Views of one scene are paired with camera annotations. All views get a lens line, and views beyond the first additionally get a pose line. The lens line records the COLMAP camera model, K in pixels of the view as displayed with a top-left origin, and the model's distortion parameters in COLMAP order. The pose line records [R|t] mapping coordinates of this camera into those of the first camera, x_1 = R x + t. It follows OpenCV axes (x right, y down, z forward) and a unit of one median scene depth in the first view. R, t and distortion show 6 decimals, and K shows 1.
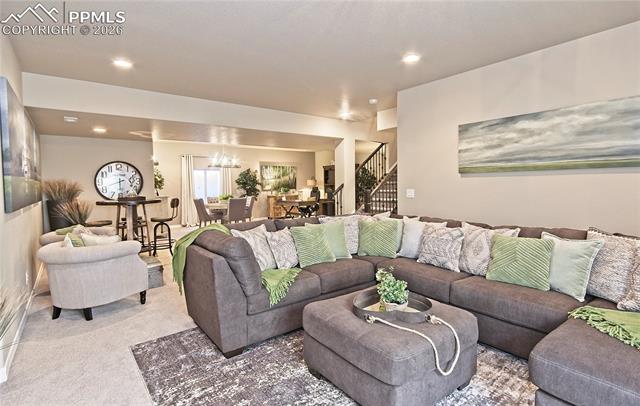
lens RADIAL K [[321.8, 0, 320.0], [0, 321.8, 203.0], [0, 0, 1]] dist [0.001973, 0.000253]
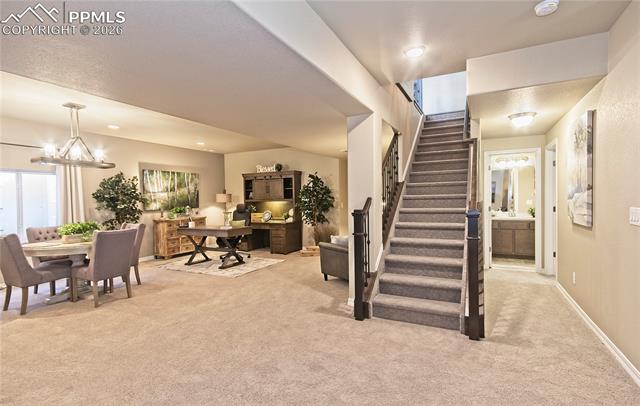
lens RADIAL K [[321.8, 0, 320.0], [0, 321.8, 203.0], [0, 0, 1]] dist [0.001973, 0.000253]
pose [[0.909891, -0.009776, 0.414733, -0.131813], [0.031485, 0.998466, -0.045540, -0.017368], [-0.413652, 0.054494, 0.908803, 0.333804]]
